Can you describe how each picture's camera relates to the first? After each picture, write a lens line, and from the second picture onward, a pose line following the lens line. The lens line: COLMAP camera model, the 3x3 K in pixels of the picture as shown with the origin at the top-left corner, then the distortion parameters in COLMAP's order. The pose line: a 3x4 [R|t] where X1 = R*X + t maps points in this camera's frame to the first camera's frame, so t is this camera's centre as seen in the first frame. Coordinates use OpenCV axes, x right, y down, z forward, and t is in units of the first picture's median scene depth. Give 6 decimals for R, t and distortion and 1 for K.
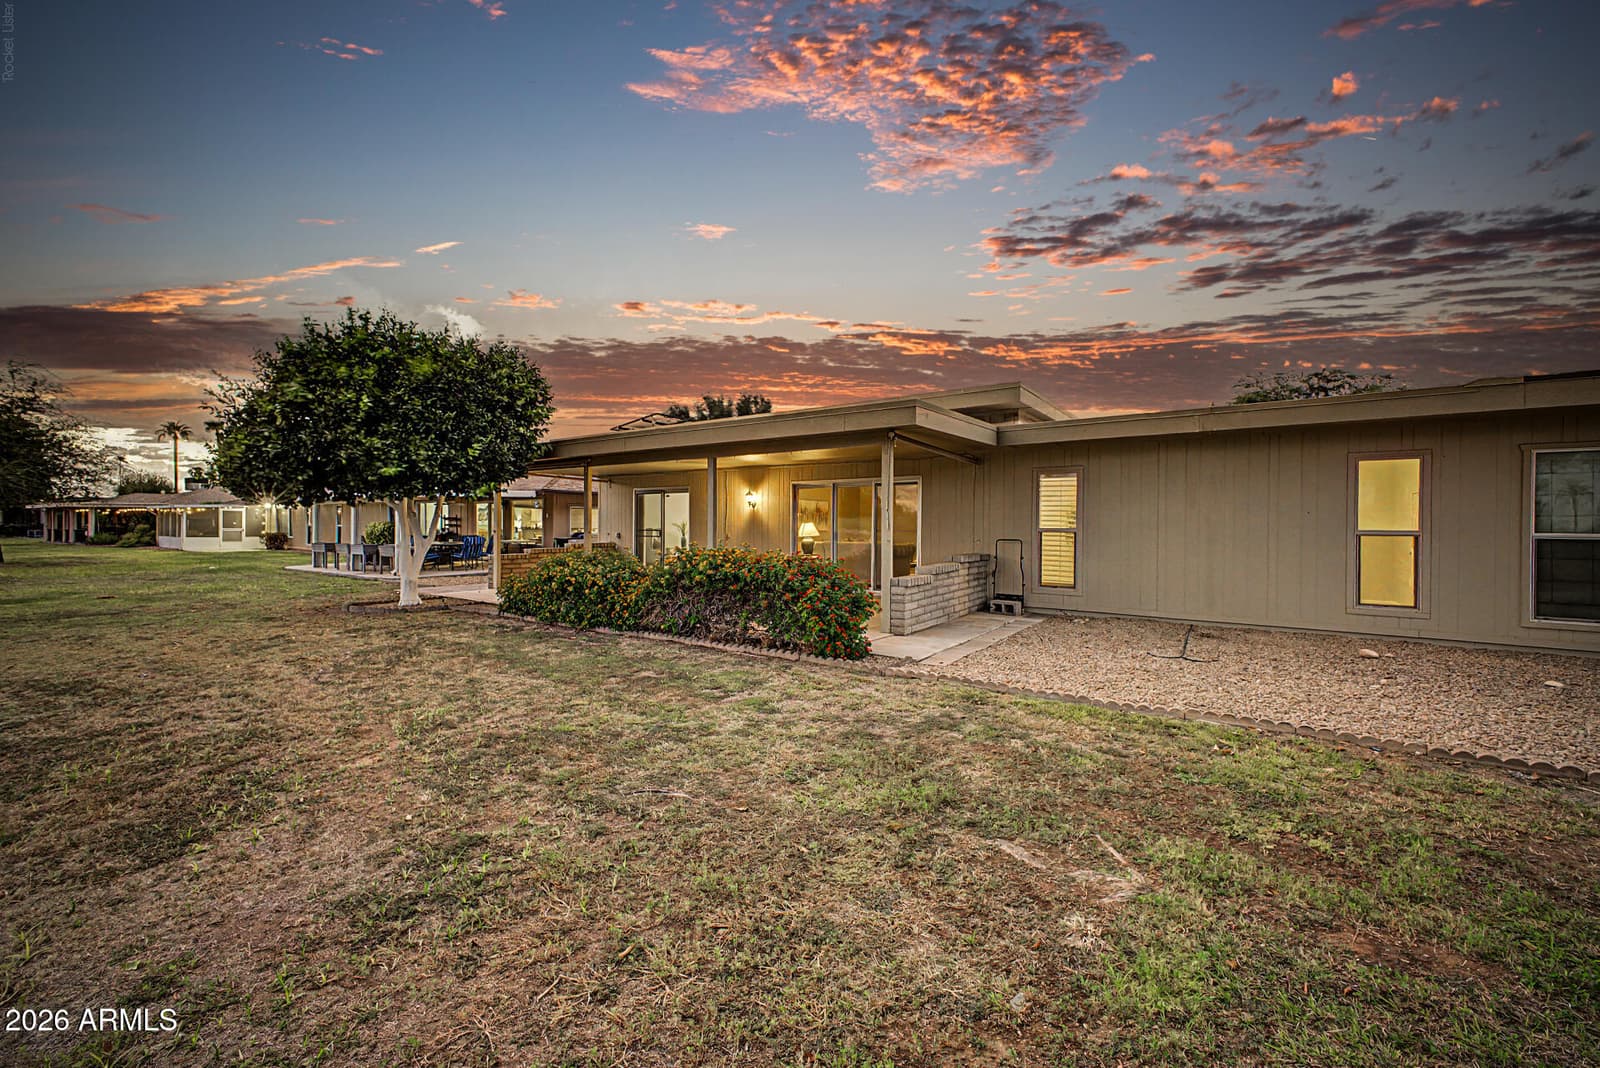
lens RADIAL K [[636.2, 0, 803.4], [0, 636.2, 522.9], [0, 0, 1]] dist [0.000390, 0.000090]
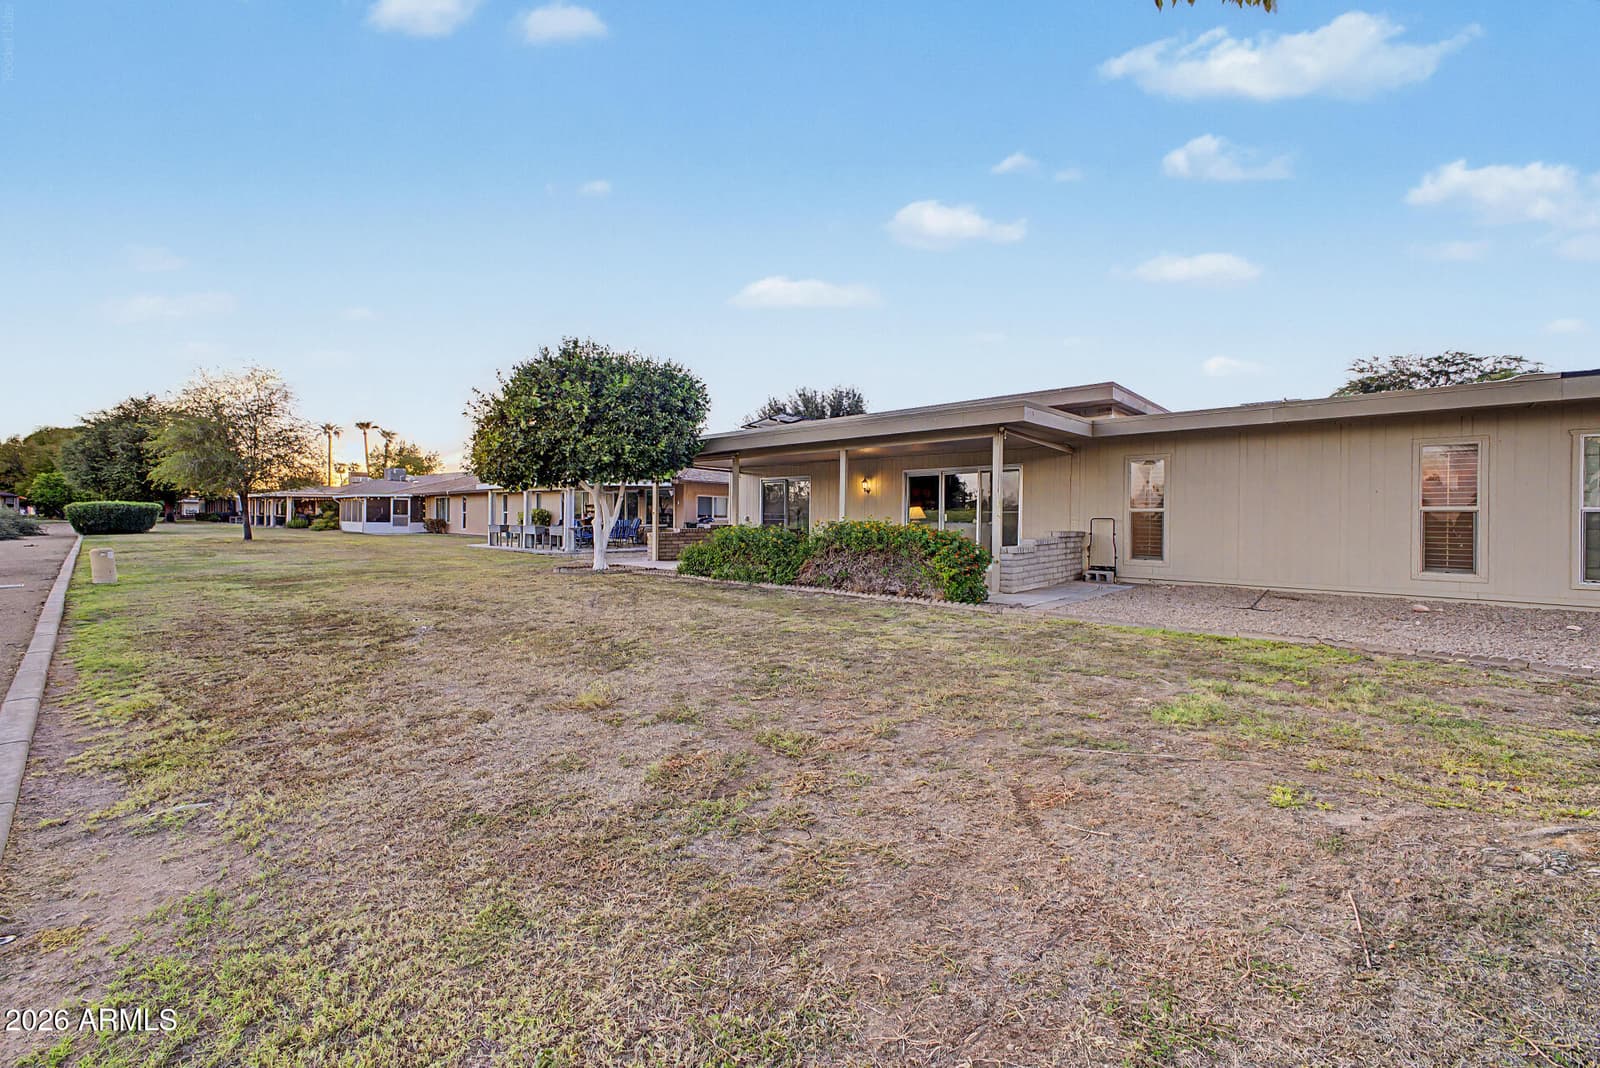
lens RADIAL K [[633.3, 0, 803.1], [0, 633.3, 521.0], [0, 0, 1]] dist [-0.000147, 0.000226]
pose [[0.991549, 0.004710, -0.129646, -0.068176], [-0.003499, 0.999948, 0.009569, 0.023599], [0.129684, -0.009035, 0.991514, -0.213562]]
